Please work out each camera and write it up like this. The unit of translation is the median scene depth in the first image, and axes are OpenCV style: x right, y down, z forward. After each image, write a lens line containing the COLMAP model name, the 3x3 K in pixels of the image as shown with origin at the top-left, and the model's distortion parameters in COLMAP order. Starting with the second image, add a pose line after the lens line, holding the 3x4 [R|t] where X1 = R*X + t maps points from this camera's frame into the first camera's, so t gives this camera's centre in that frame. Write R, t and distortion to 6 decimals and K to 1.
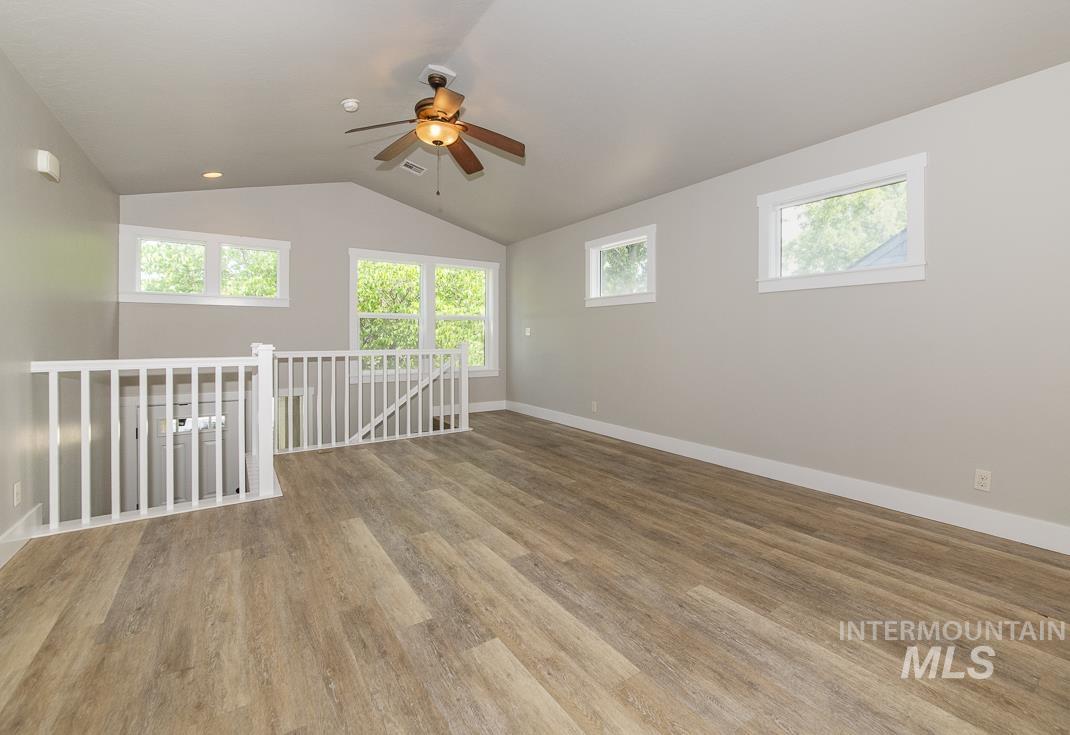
lens RADIAL K [[455.8, 0, 533.9], [0, 455.8, 338.6], [0, 0, 1]] dist [-0.004235, -0.000614]
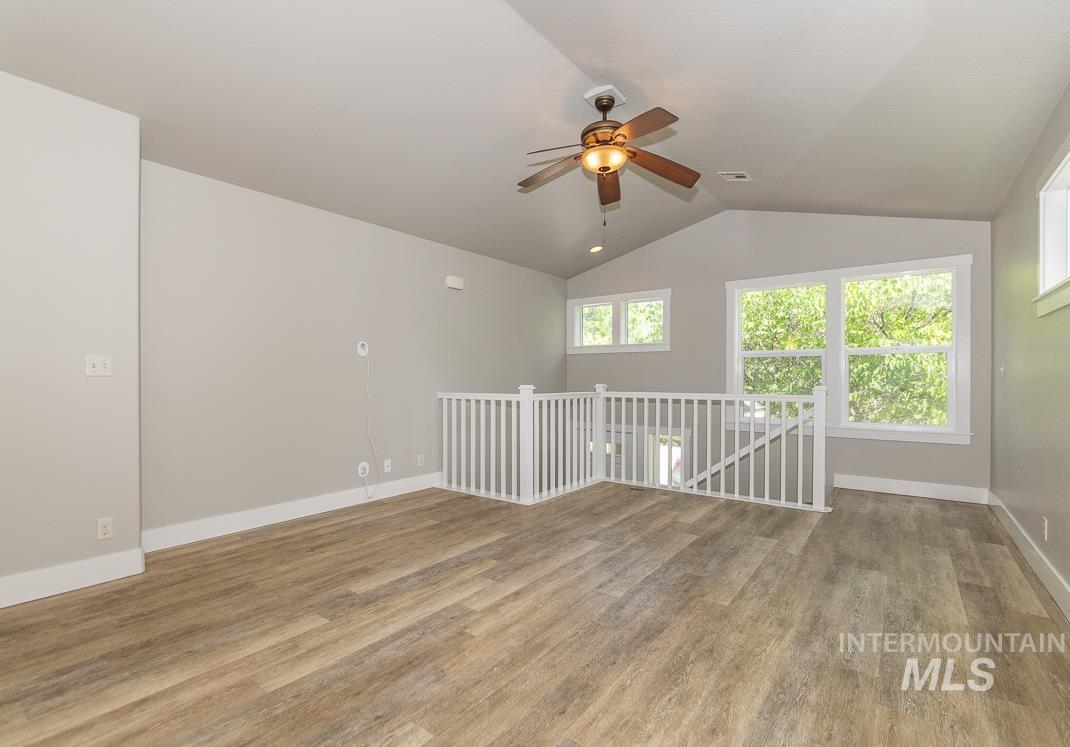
lens RADIAL K [[481.7, 0, 530.2], [0, 481.7, 381.3], [0, 0, 1]] dist [-0.011024, -0.000113]
pose [[0.330492, 0.005460, -0.943793, 0.816459], [-0.003364, 0.999984, 0.004608, -0.004751], [0.943803, 0.001652, 0.330505, 0.661928]]
